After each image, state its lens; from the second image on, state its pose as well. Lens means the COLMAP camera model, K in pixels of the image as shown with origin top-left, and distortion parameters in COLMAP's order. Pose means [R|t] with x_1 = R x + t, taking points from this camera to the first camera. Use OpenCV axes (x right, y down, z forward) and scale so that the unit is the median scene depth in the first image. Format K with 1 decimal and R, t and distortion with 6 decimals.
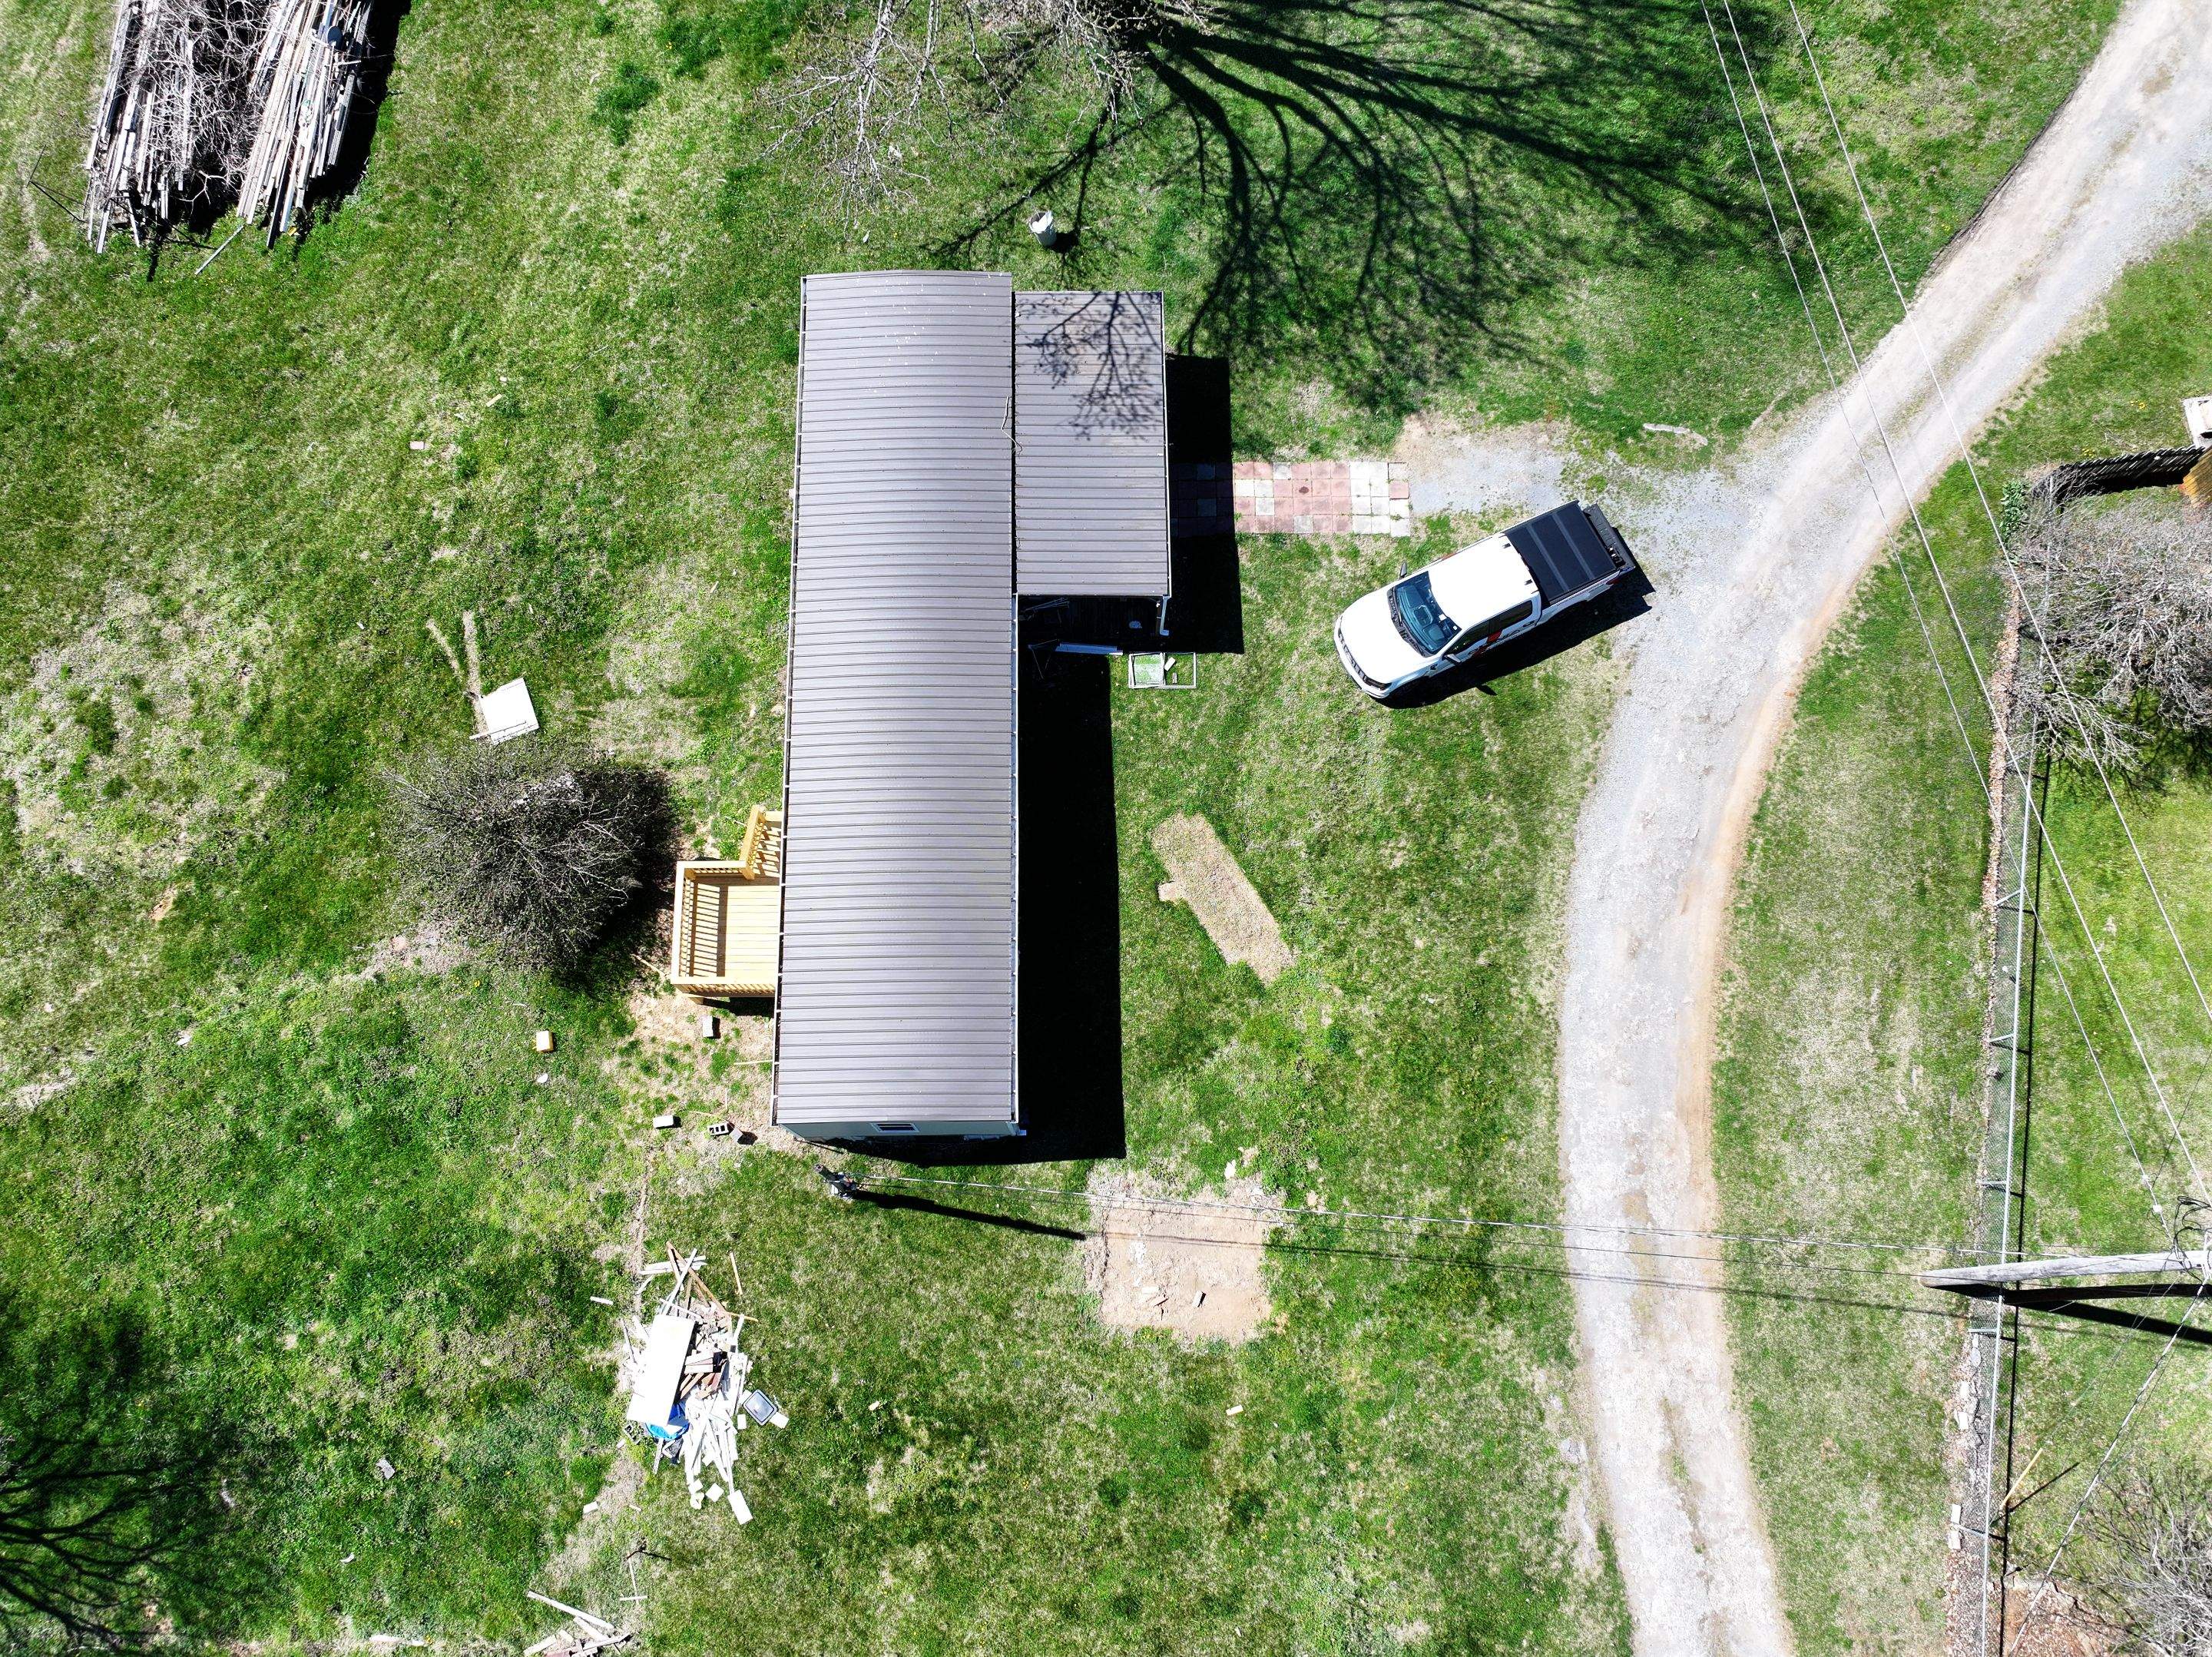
lens RADIAL K [[1752.6, 0, 1109.0], [0, 1752.6, 831.6], [0, 0, 1]] dist [0.003959, 0.005960]
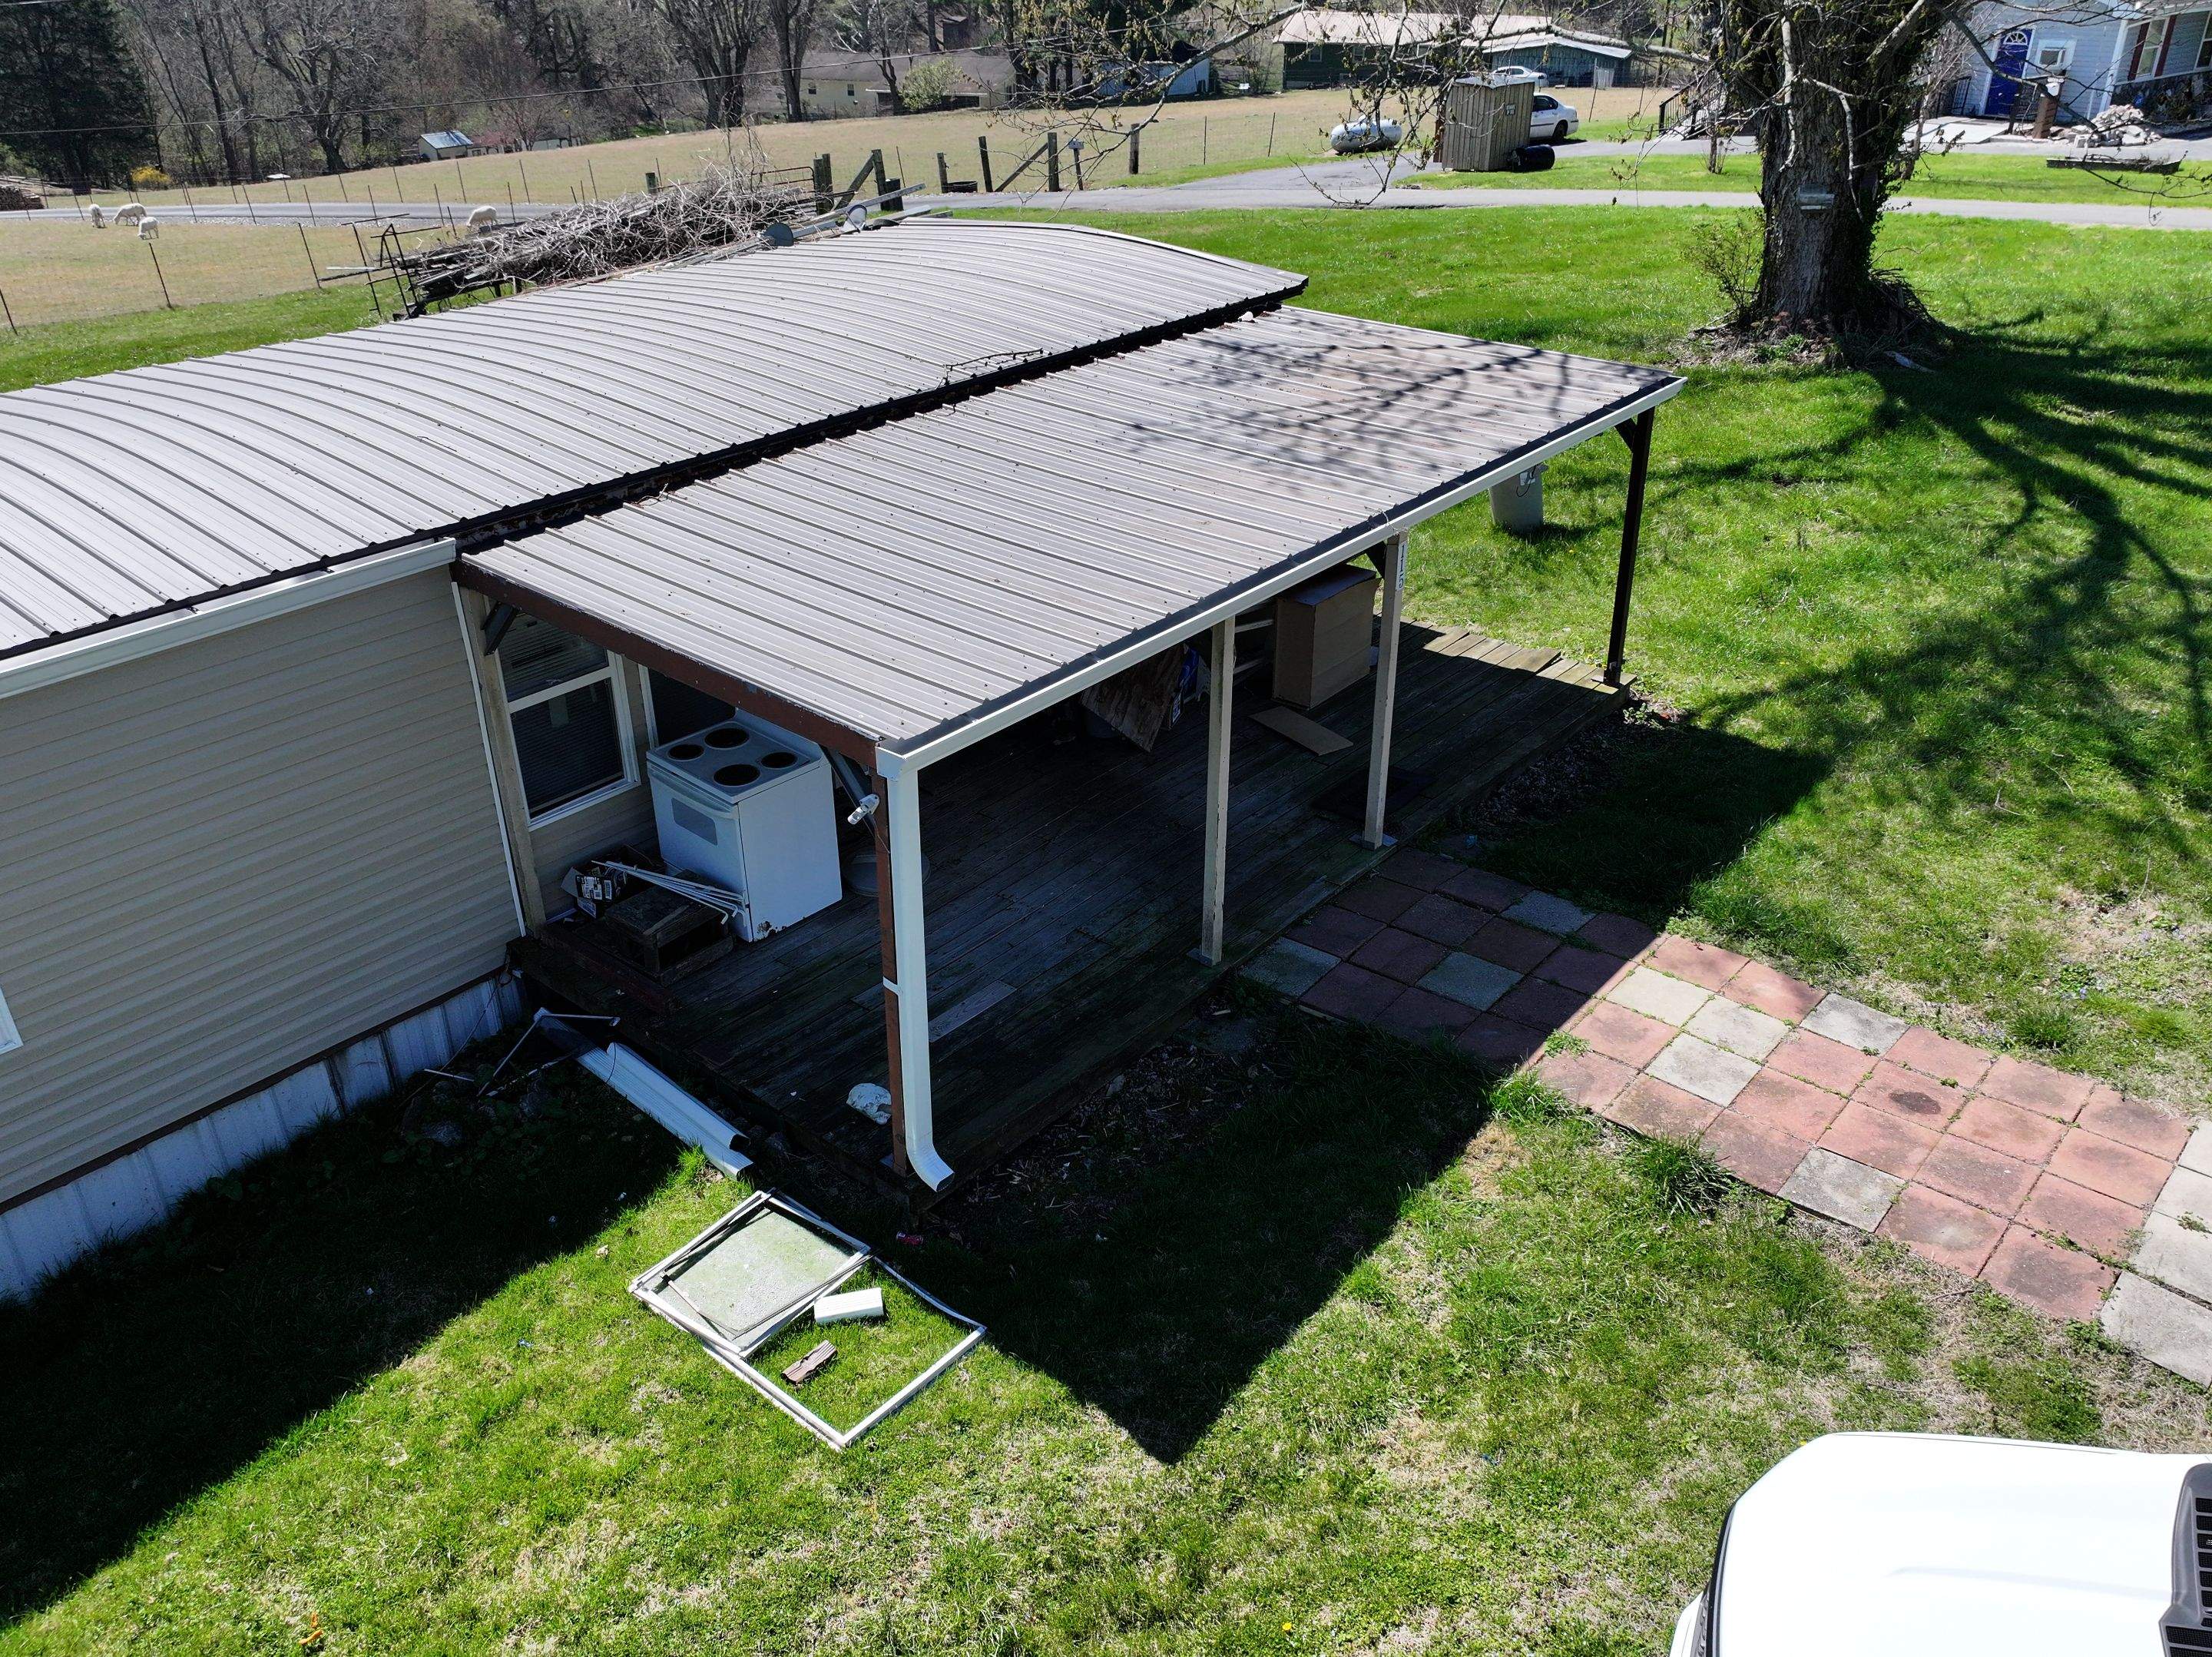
lens RADIAL K [[1716.2, 0, 1108.4], [0, 1716.2, 822.6], [0, 0, 1]] dist [0.003887, -0.000859]
pose [[0.751906, 0.292104, -0.591027, 0.155066], [-0.624080, 0.604342, -0.495272, -0.050795], [0.212512, 0.741246, 0.636705, 0.840000]]
